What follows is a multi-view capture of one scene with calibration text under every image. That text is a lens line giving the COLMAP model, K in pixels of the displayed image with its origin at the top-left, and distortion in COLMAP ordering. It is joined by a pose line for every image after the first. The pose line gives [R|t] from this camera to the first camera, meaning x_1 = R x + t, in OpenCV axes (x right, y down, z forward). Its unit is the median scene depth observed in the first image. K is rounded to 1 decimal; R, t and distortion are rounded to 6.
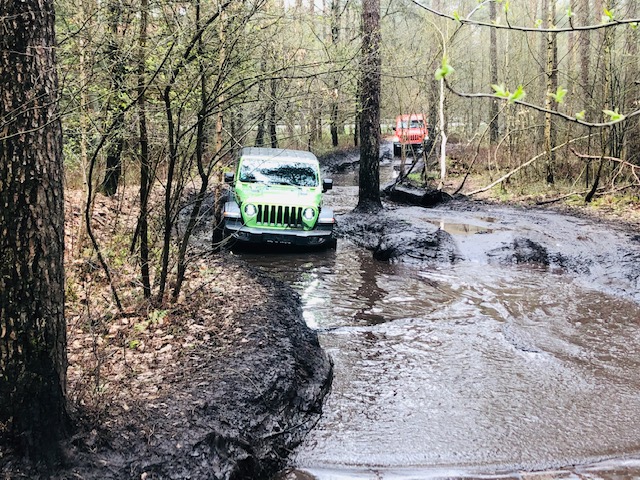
lens RADIAL K [[865.6, 0, 320.9], [0, 865.6, 243.8], [0, 0, 1]] dist [0.022441, 0.000000]
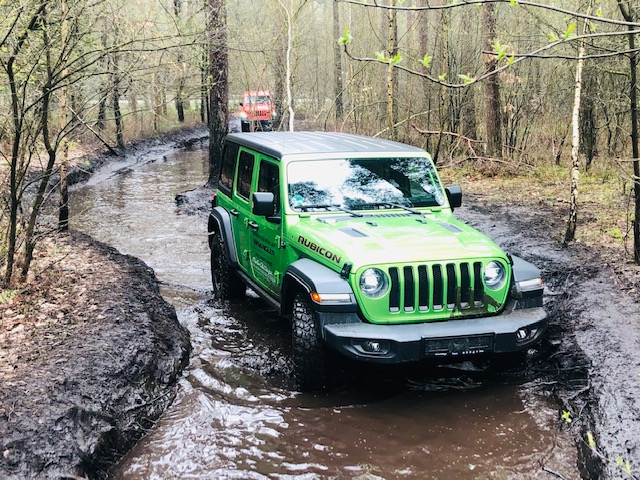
lens RADIAL K [[865.6, 0, 330.3], [0, 865.6, 245.7], [0, 0, 1]] dist [0.022441, 0.000000]
pose [[0.982566, -0.027761, 0.183827, -0.009955], [0.022435, 0.999268, 0.030985, 0.005361], [-0.184553, -0.026321, 0.982470, -0.021571]]
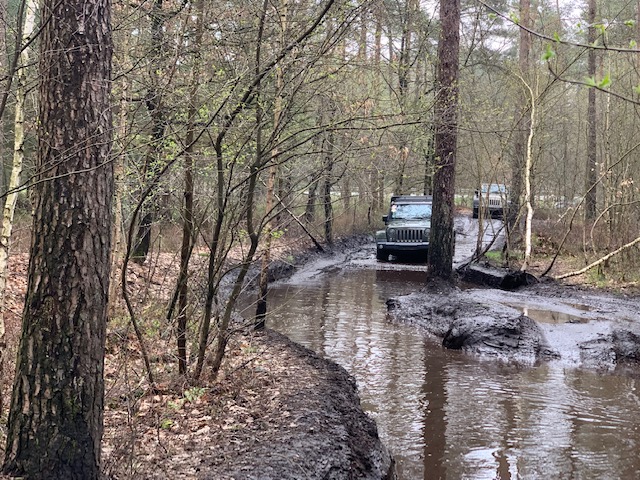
lens RADIAL K [[1036.7, 0, 316.0], [0, 1036.7, 243.0], [0, 0, 1]] dist [0.079948, 0.000000]
pose [[0.997460, 0.036701, -0.061049, -0.008503], [-0.041951, 0.995319, -0.087060, 0.019295], [0.057568, 0.089400, 0.994331, -0.049910]]
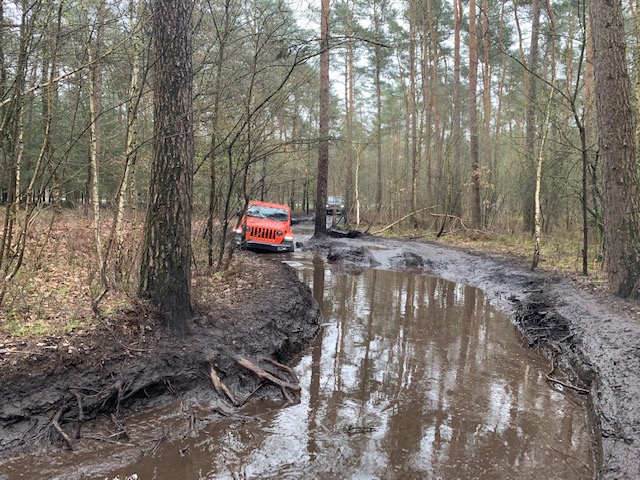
lens RADIAL K [[483.6, 0, 319.0], [0, 483.6, 236.4], [0, 0, 1]] dist [0.029554, -0.027644]
pose [[0.995834, 0.028234, 0.086703, -0.079581], [-0.021590, 0.996826, -0.076627, 0.081317], [-0.088591, 0.074436, 0.993283, 0.010636]]
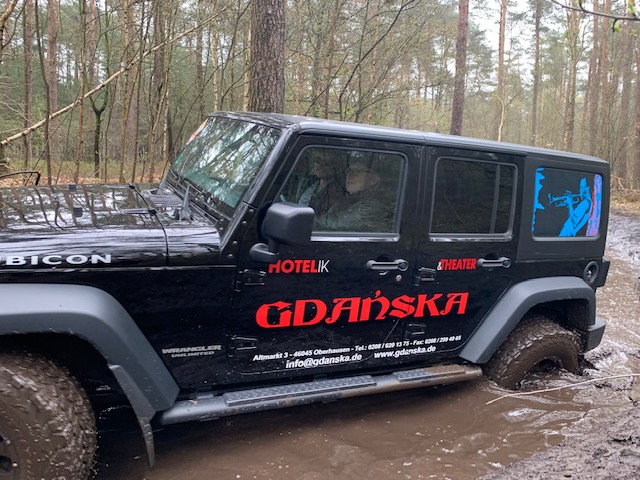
lens RADIAL K [[483.6, 0, 324.3], [0, 483.6, 234.9], [0, 0, 1]] dist [0.029554, -0.027644]
pose [[0.978128, 0.066345, -0.197141, 0.012500], [-0.065987, 0.997785, 0.008392, 0.116238], [0.197261, 0.004800, 0.980339, -0.019291]]
